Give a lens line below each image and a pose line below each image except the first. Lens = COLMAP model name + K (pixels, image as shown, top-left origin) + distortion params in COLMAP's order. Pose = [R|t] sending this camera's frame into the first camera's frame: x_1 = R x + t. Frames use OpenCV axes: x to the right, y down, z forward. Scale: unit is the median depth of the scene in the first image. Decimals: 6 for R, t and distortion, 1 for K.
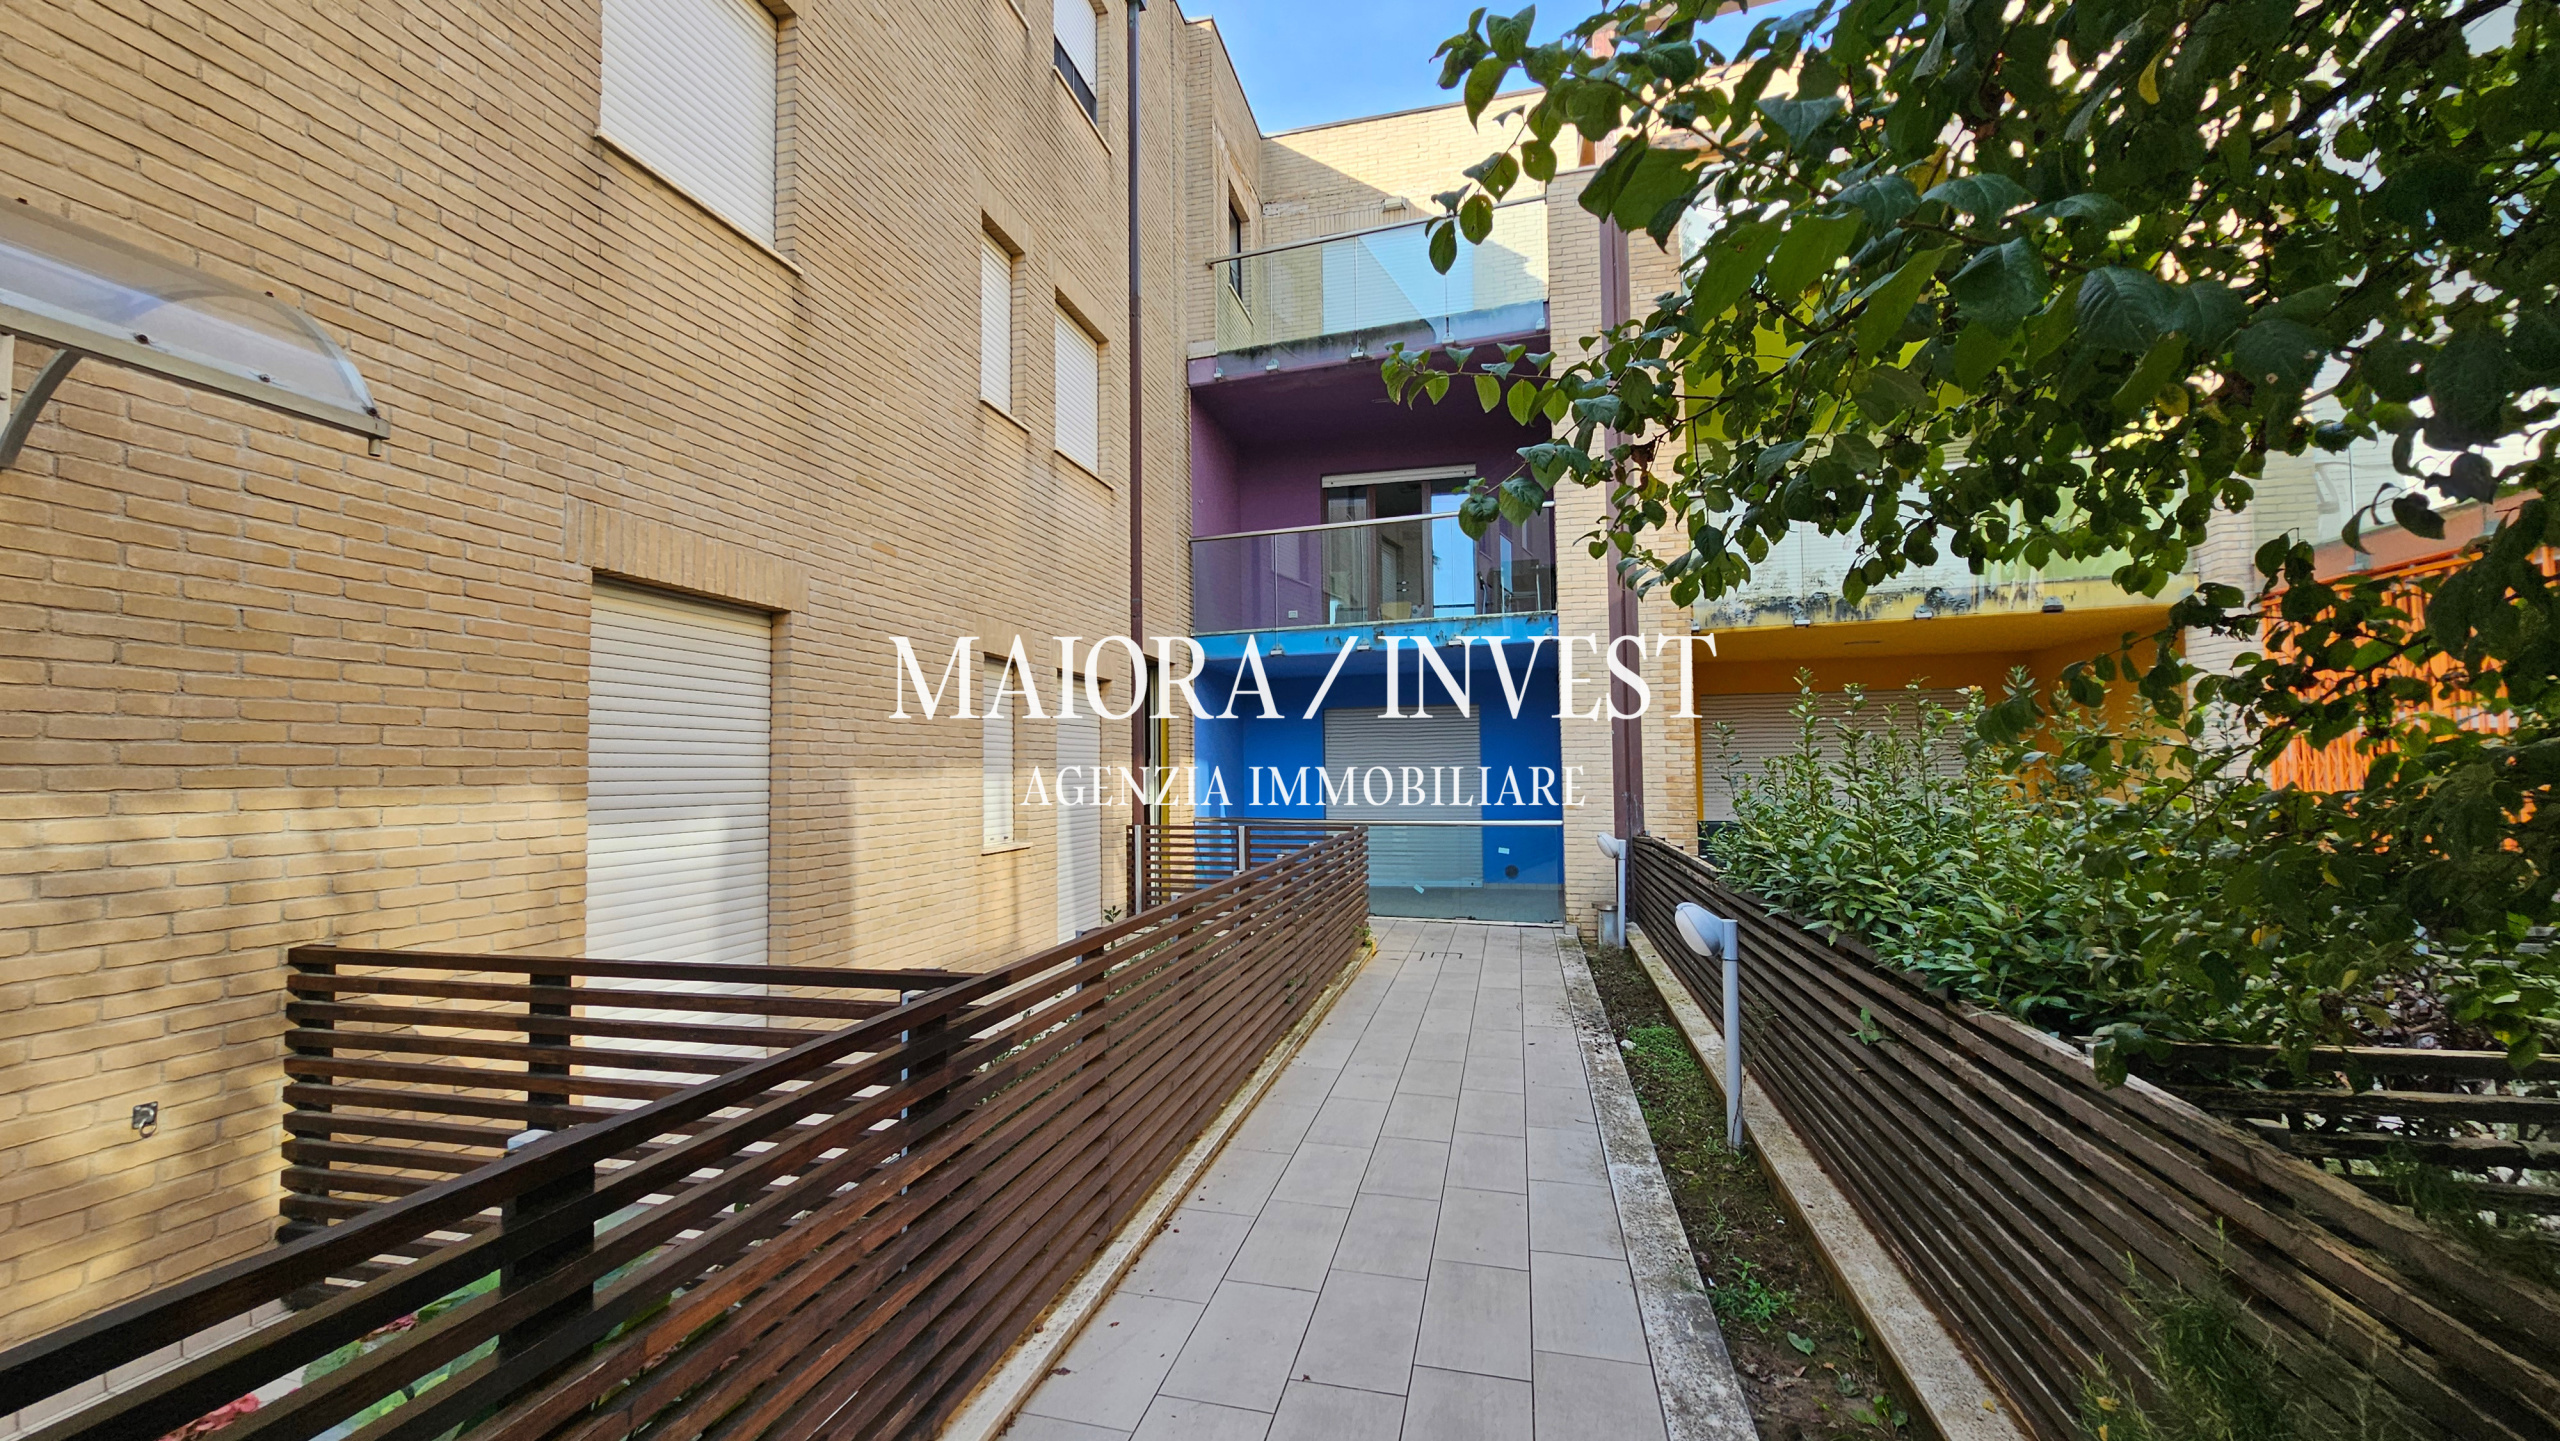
lens RADIAL K [[1049.1, 0, 1261.4], [0, 1049.1, 728.9], [0, 0, 1]] dist [-0.002410, 0.002560]
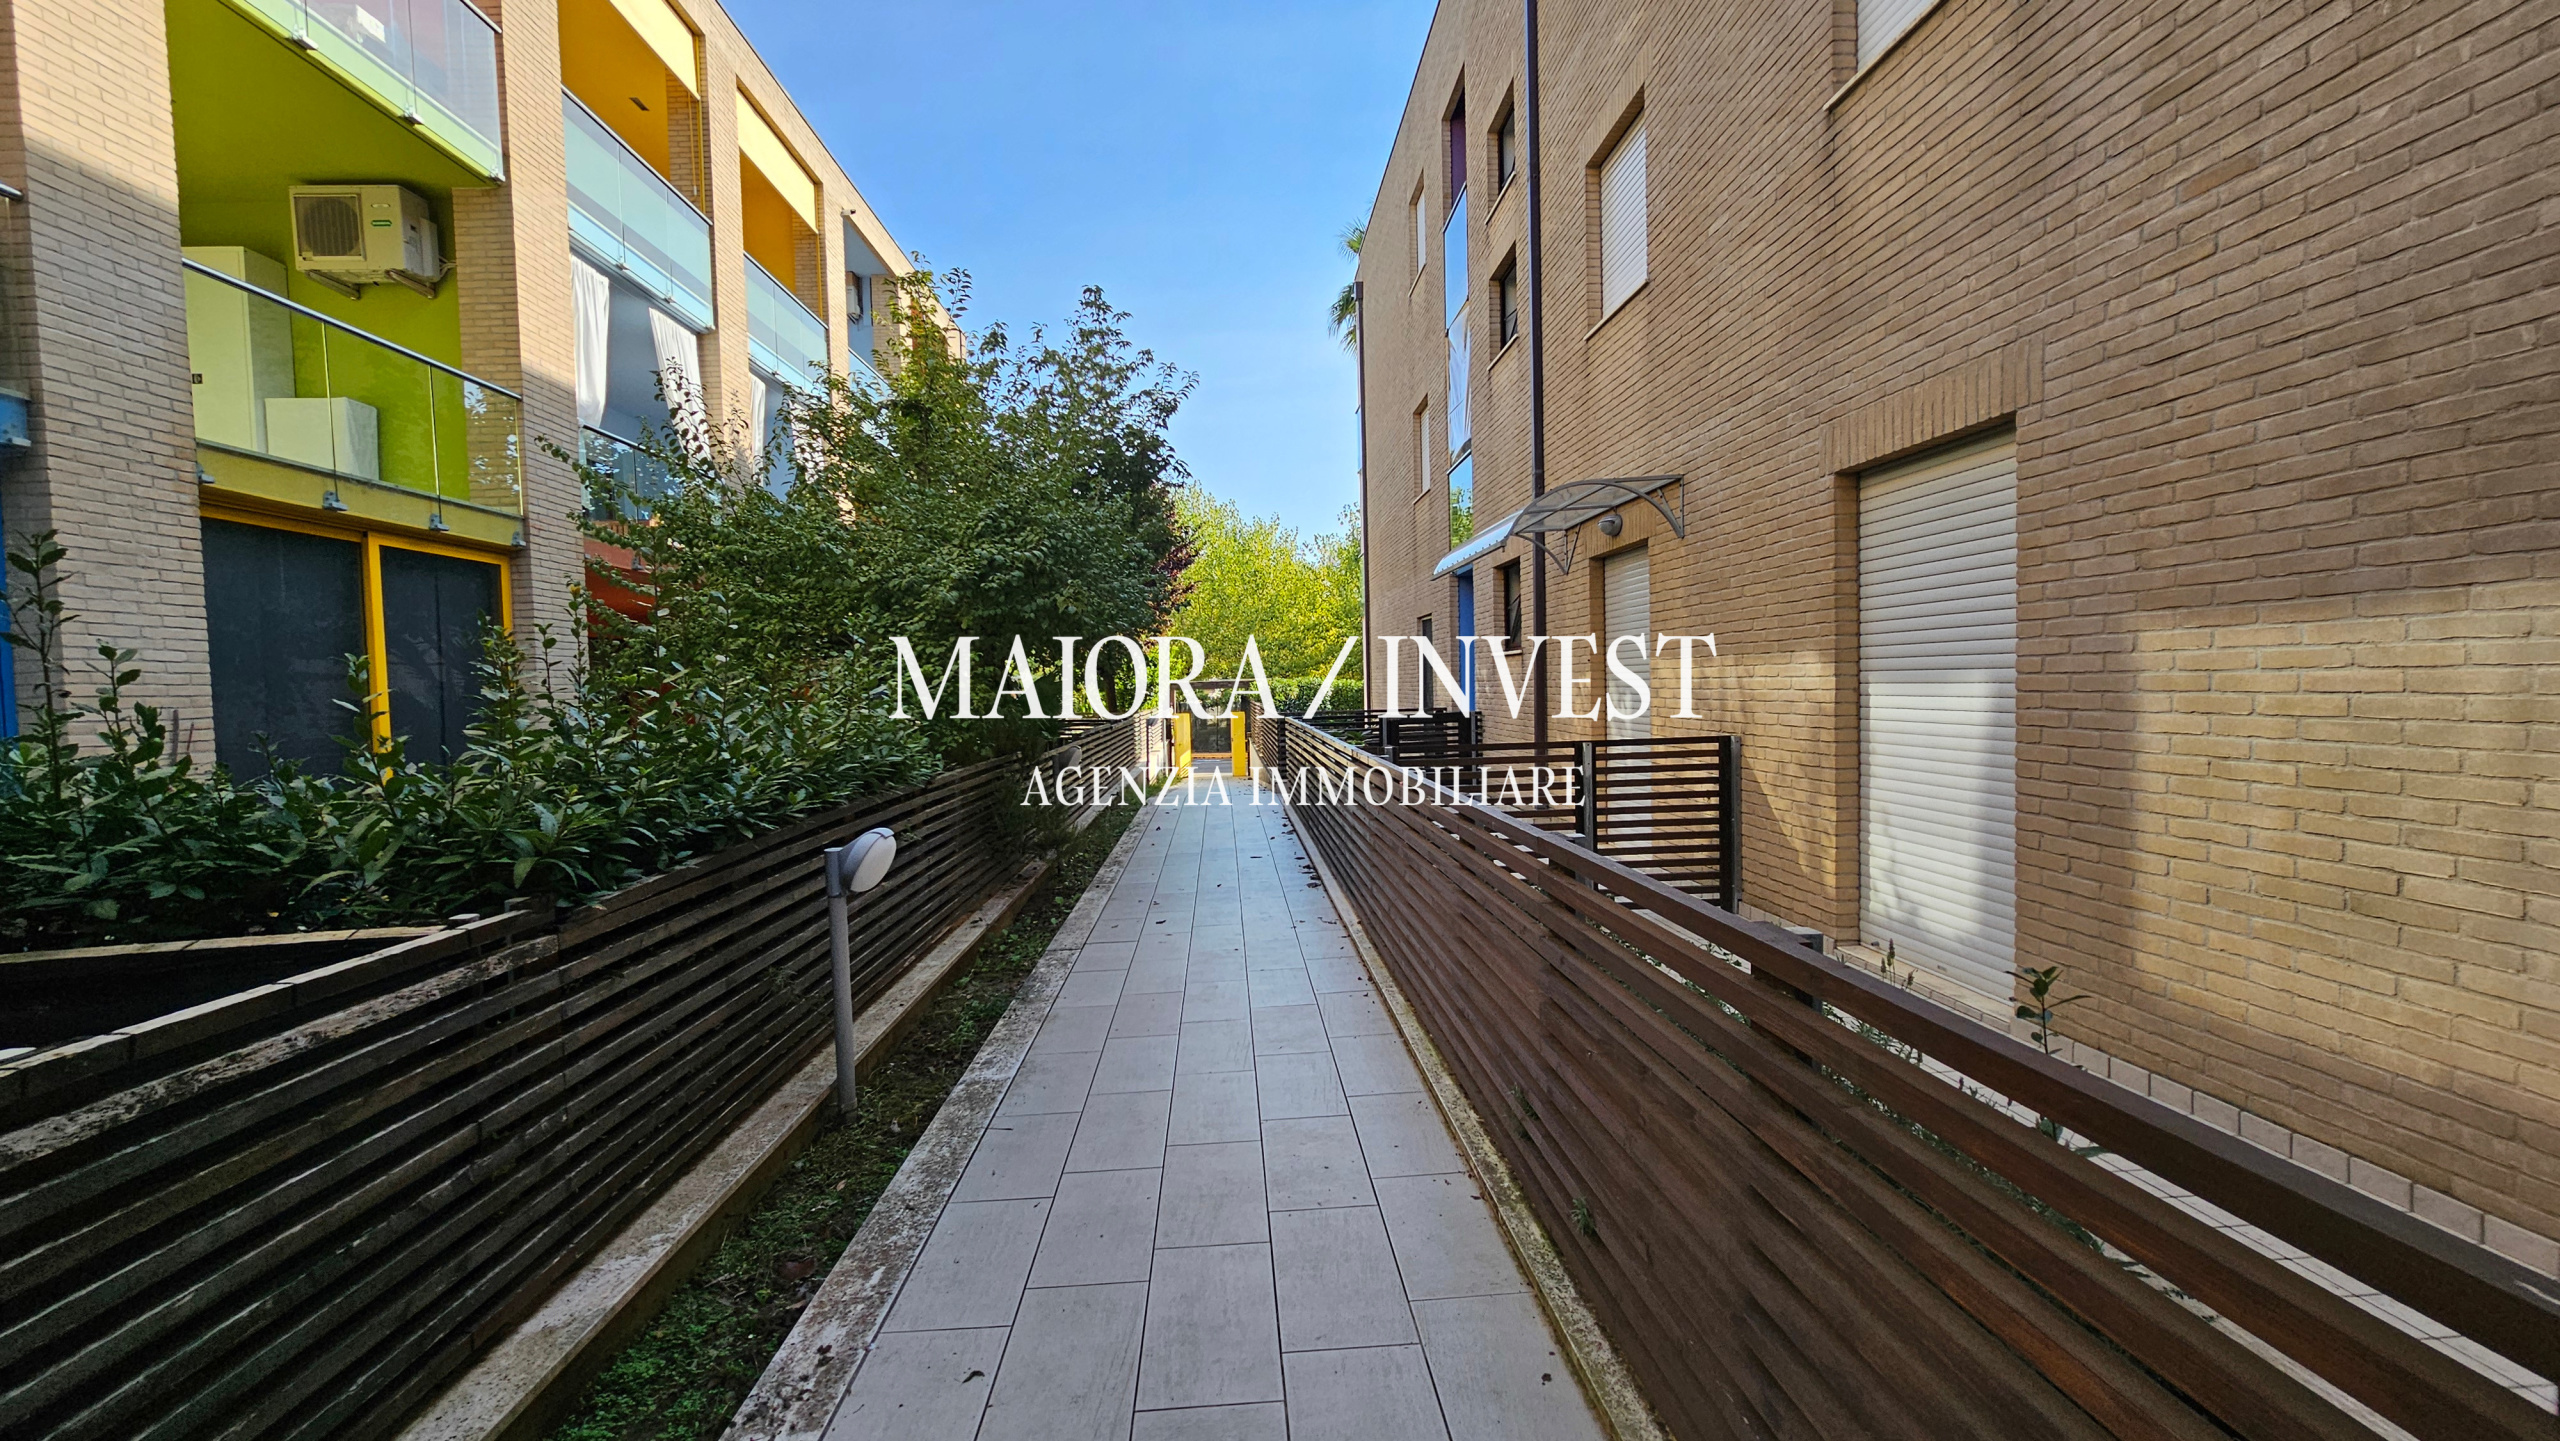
lens RADIAL K [[1049.1, 0, 1274.3], [0, 1049.1, 720.1], [0, 0, 1]] dist [-0.002410, 0.002560]
pose [[-0.957804, 0.051500, -0.282772, 0.324745], [0.054039, 0.998538, -0.001181, 0.092452], [0.282298, -0.016412, -0.959187, 1.824680]]
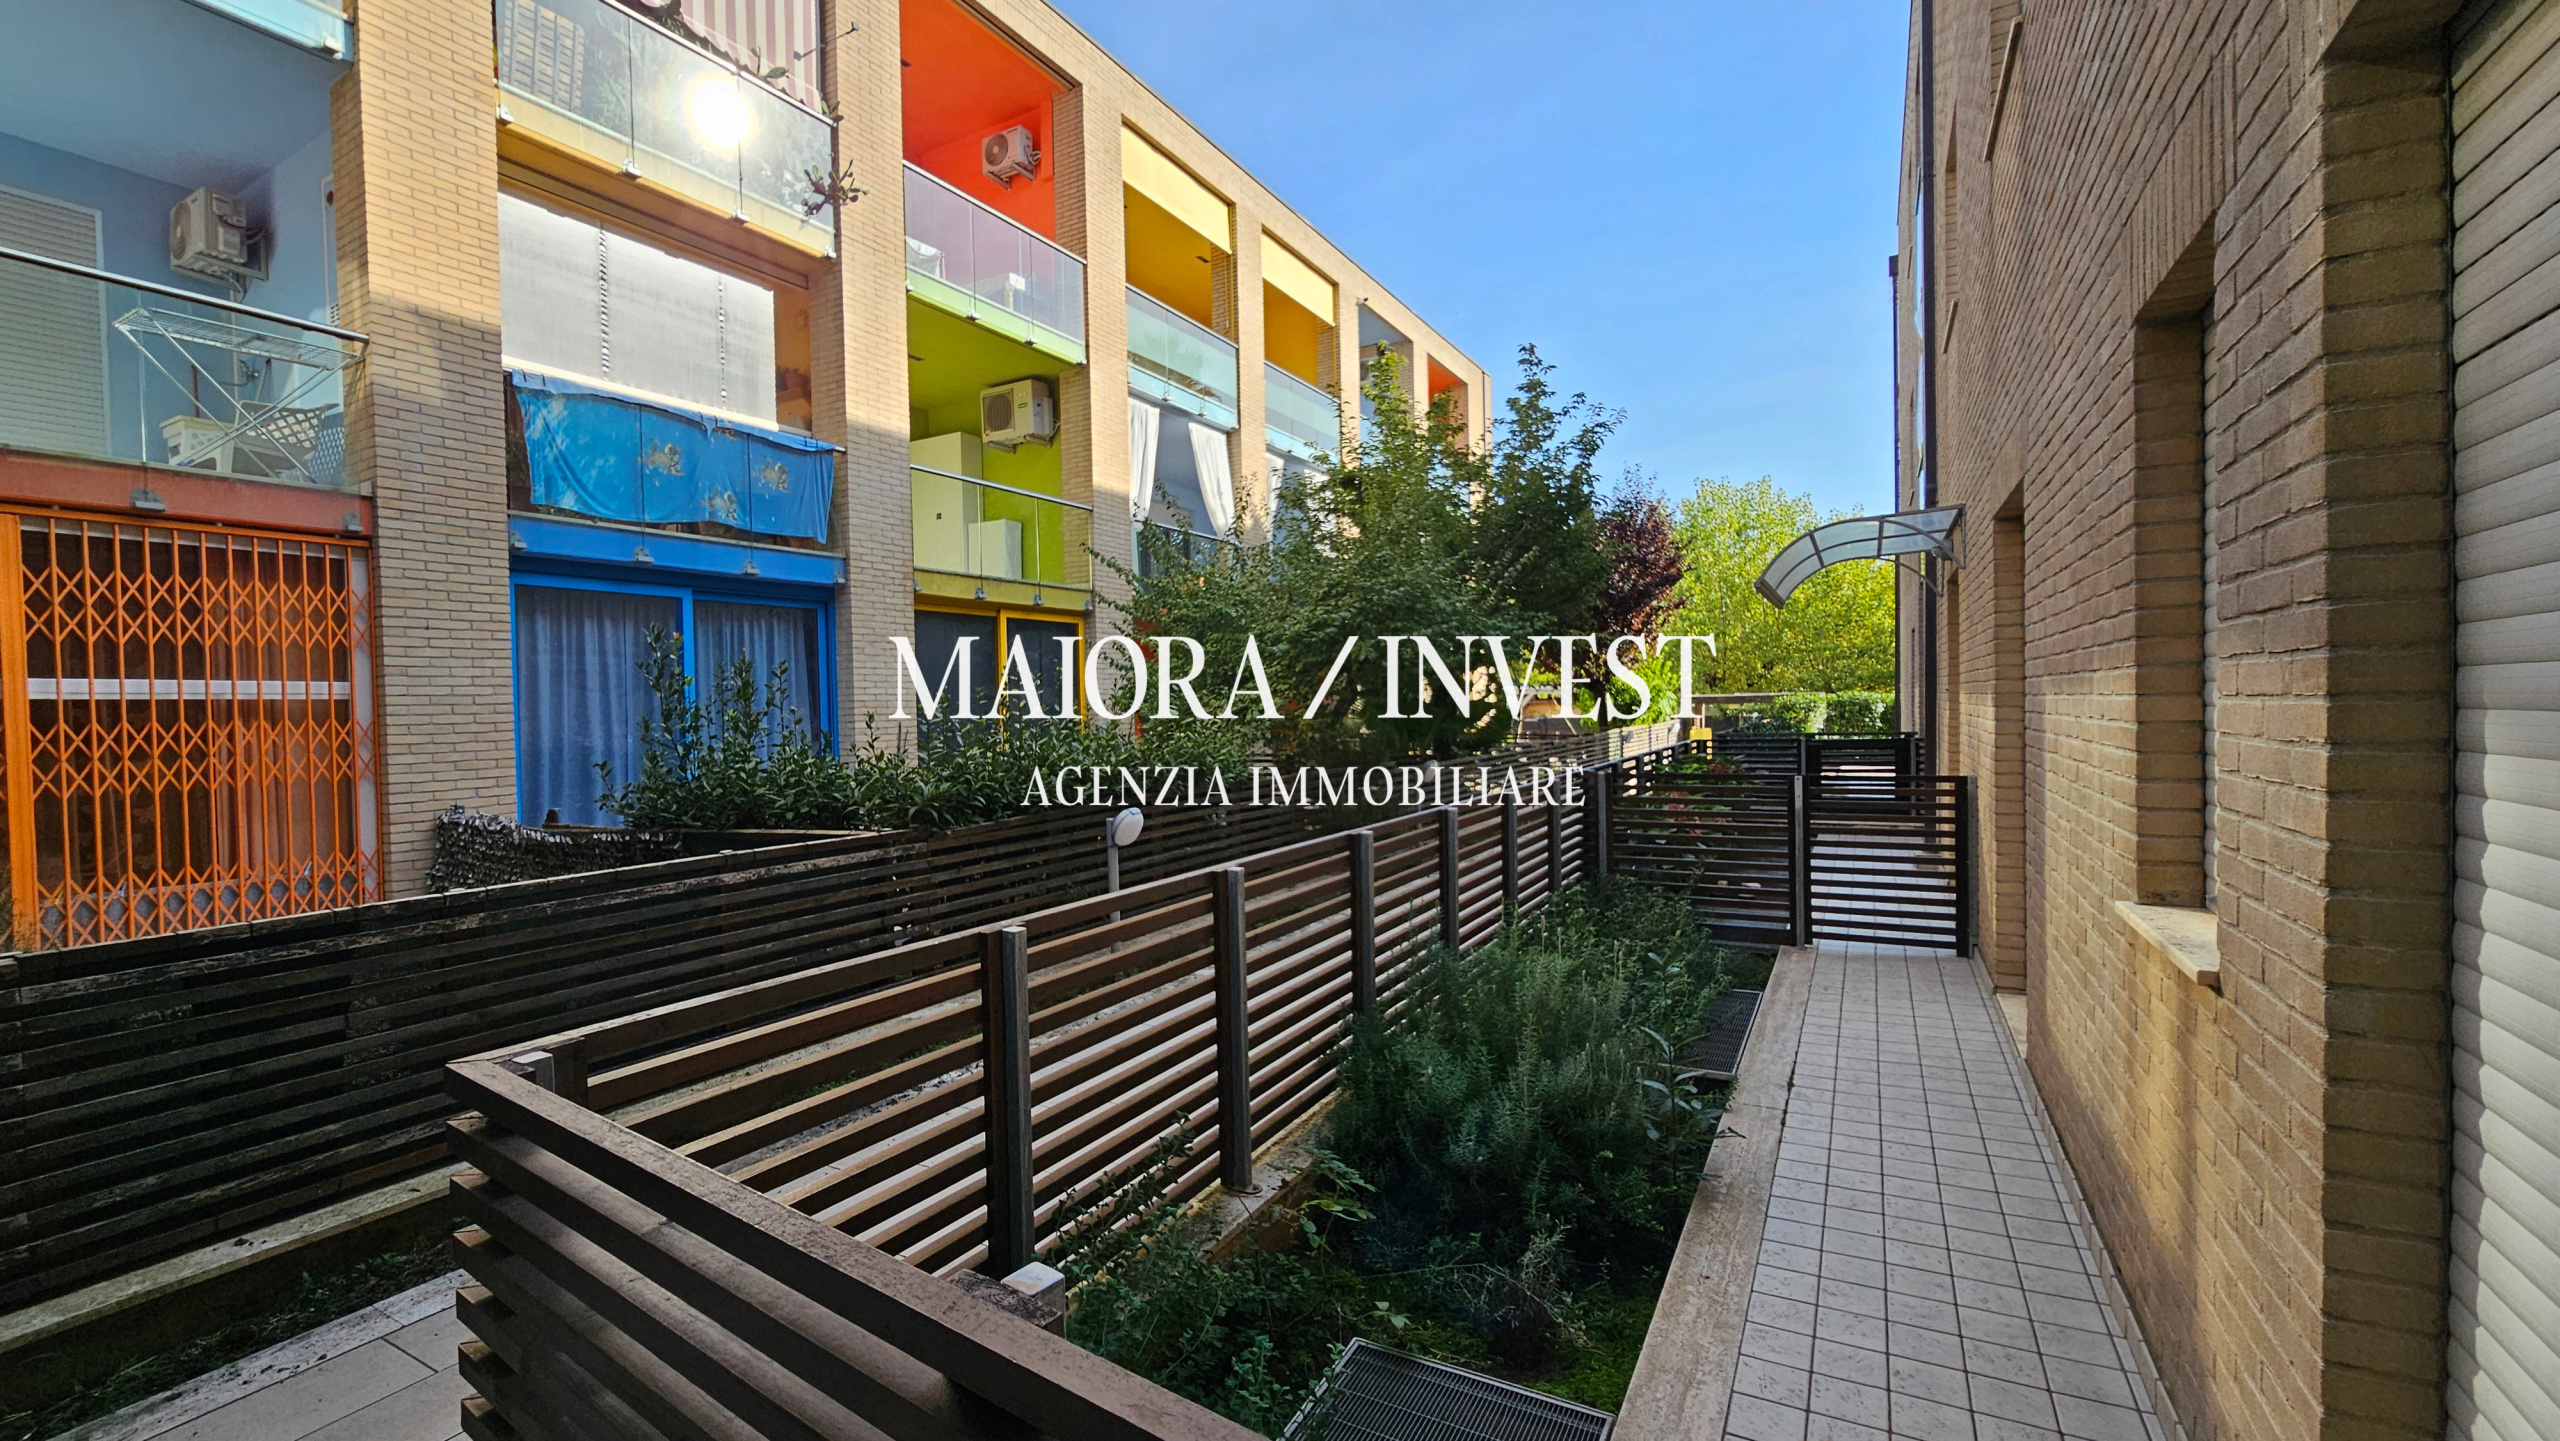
lens RADIAL K [[1049.1, 0, 1267.7], [0, 1049.1, 728.1], [0, 0, 1]] dist [-0.002410, 0.002560]
pose [[-0.965049, 0.029374, 0.260420, -0.111483], [0.024213, 0.999442, -0.023003, 0.090907], [-0.260950, -0.015893, -0.965221, 2.201534]]
